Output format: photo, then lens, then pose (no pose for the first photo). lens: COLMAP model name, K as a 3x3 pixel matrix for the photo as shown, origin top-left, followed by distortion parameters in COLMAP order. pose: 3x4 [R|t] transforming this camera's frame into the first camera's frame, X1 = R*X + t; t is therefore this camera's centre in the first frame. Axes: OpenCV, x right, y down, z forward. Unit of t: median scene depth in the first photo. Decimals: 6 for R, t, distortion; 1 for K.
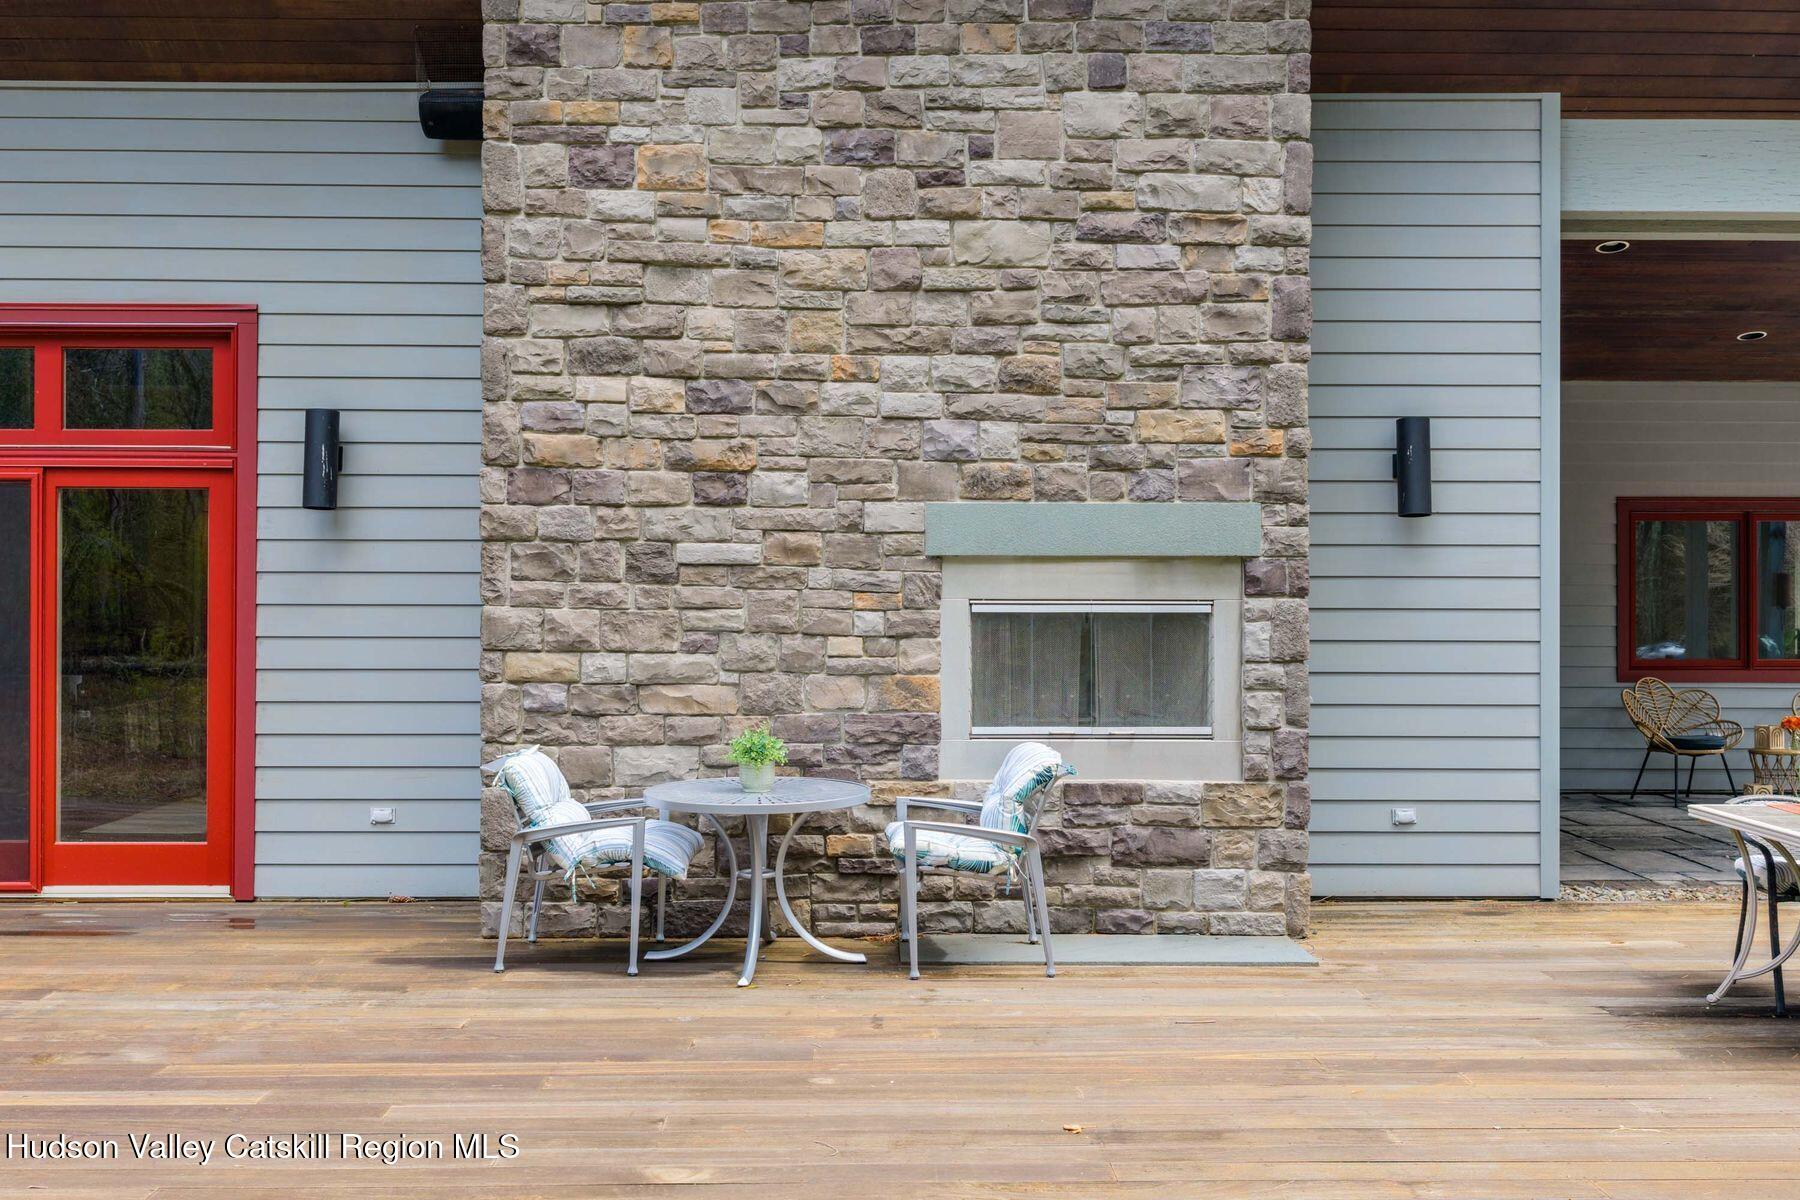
lens RADIAL K [[1754.1, 0, 922.0], [0, 1754.1, 596.1], [0, 0, 1]] dist [0.035420, -0.018855]
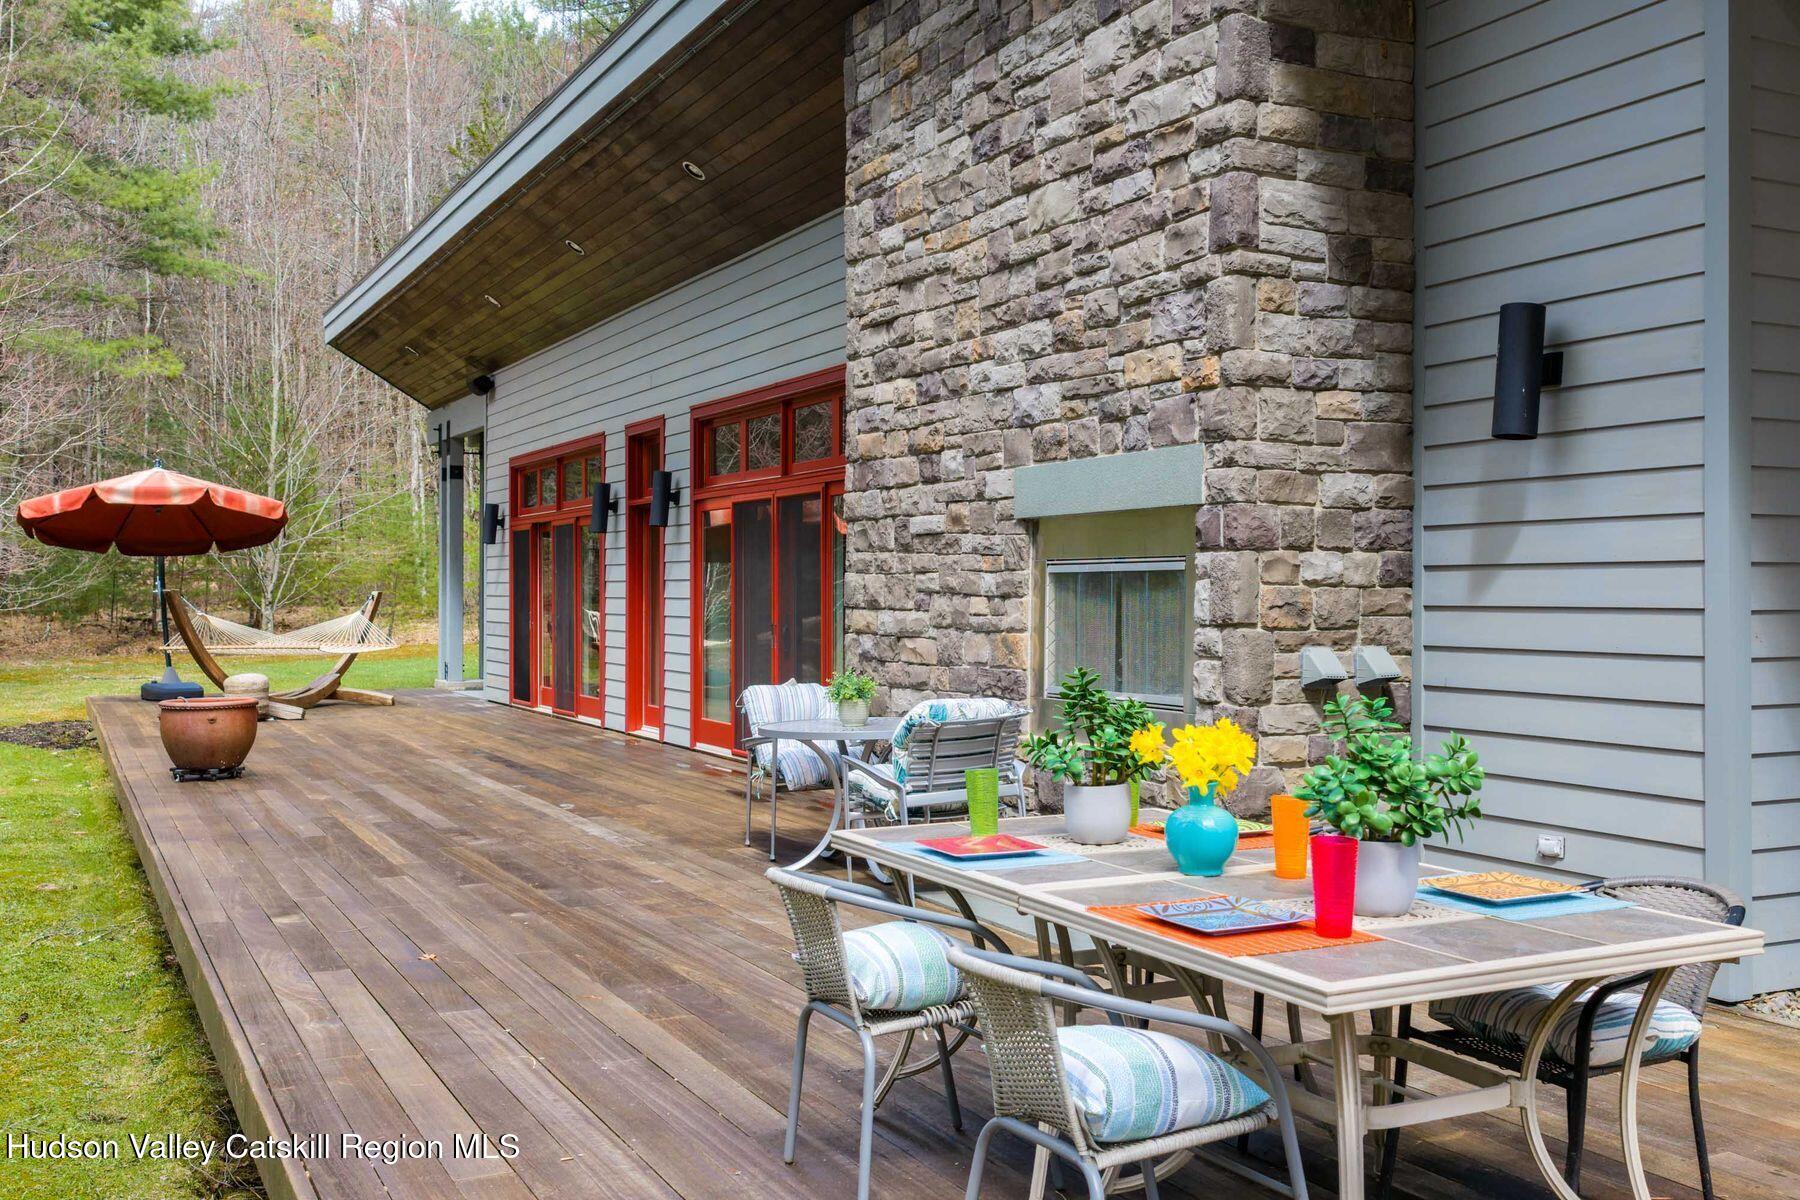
lens RADIAL K [[1754.1, 0, 922.0], [0, 1754.1, 596.1], [0, 0, 1]] dist [0.035420, -0.018855]
pose [[0.429606, -0.001051, -0.903016, 0.922403], [0.000054, 0.999999, -0.001138, 0.023986], [0.903016, 0.000440, 0.429606, 0.500875]]
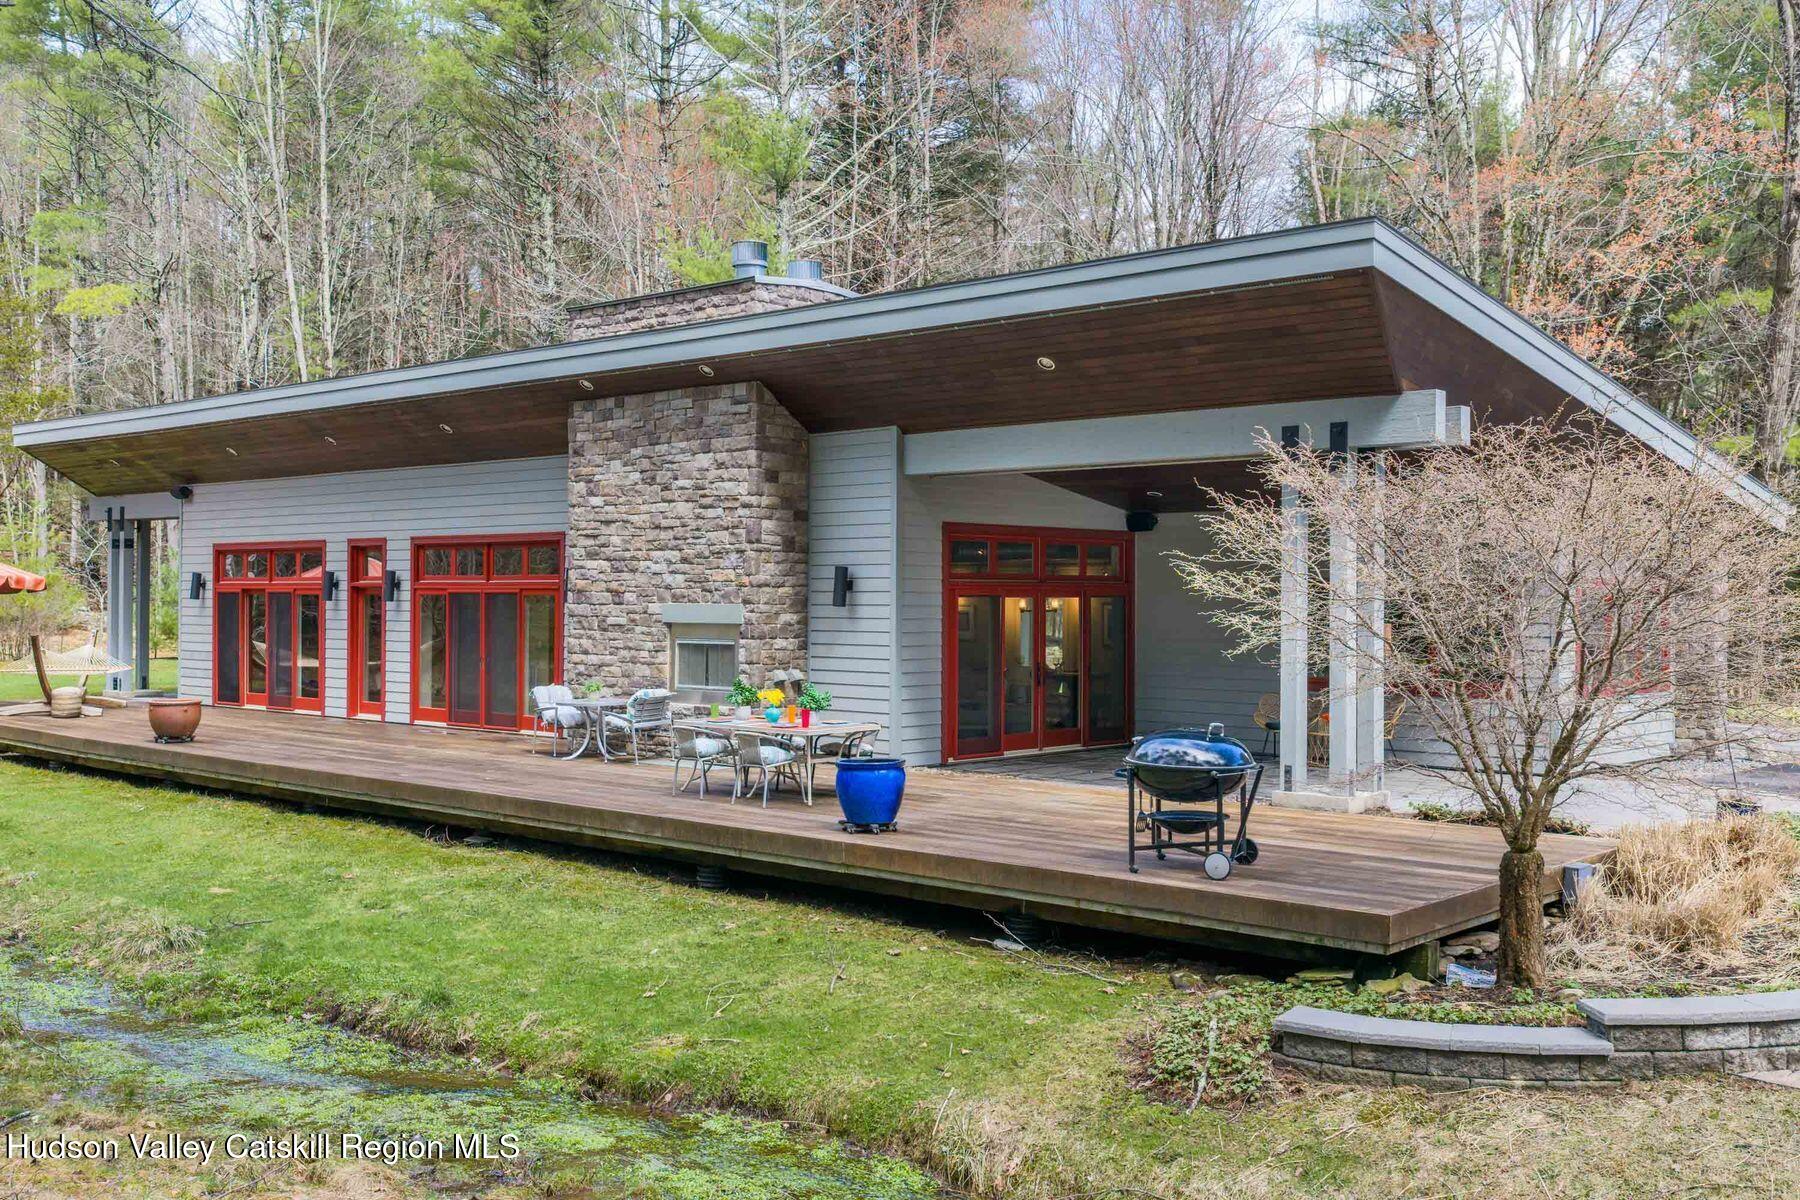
lens RADIAL K [[1754.1, 0, 922.0], [0, 1754.1, 596.1], [0, 0, 1]] dist [0.035420, -0.018855]
pose [[0.728234, -0.001145, -0.685328, 2.224624], [-0.003419, 0.999980, -0.005303, -0.051717], [0.685320, 0.006205, 0.728215, -0.756953]]
